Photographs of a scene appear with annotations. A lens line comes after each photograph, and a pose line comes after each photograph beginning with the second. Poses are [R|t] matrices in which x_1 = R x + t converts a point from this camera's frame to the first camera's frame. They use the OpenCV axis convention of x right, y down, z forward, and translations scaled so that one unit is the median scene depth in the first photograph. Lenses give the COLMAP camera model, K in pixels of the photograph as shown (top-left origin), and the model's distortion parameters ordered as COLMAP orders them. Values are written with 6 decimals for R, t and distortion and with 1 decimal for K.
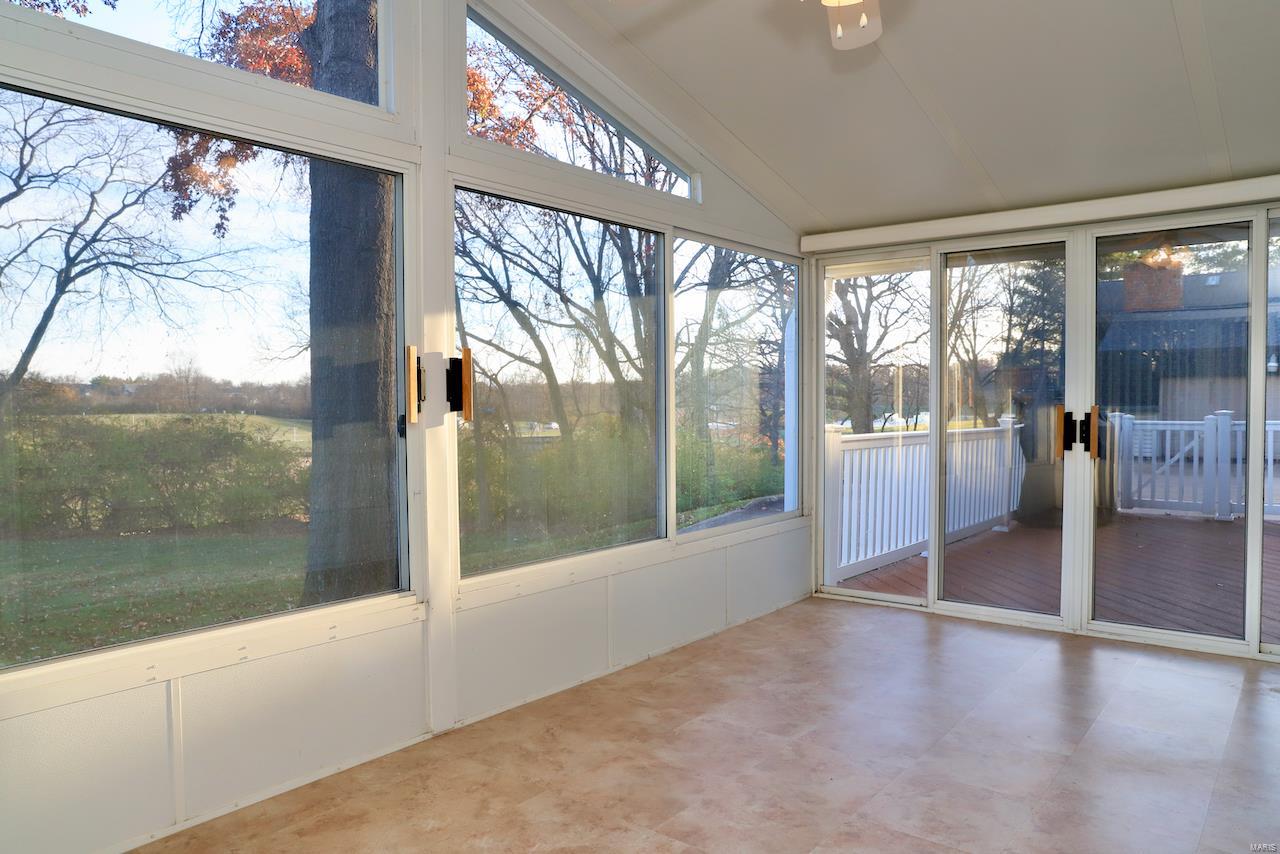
lens RADIAL K [[911.5, 0, 630.9], [0, 911.5, 428.1], [0, 0, 1]] dist [-0.031730, 0.003365]
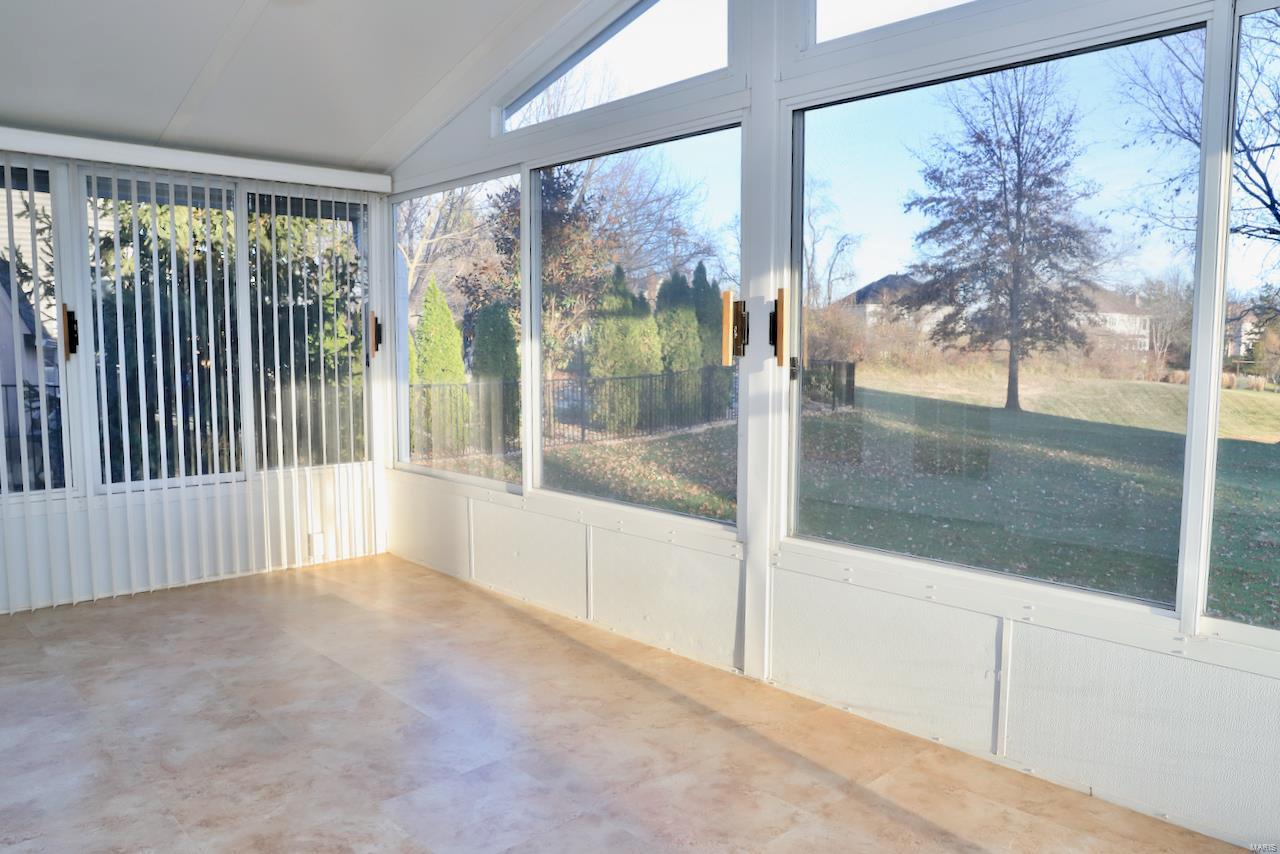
lens RADIAL K [[911.5, 0, 630.8], [0, 911.5, 430.7], [0, 0, 1]] dist [-0.031730, 0.003365]
pose [[-0.146927, 0.092136, -0.984847, 0.788133], [-0.035949, 0.994497, 0.098402, -0.029465], [0.988494, 0.049862, -0.142806, 1.019548]]
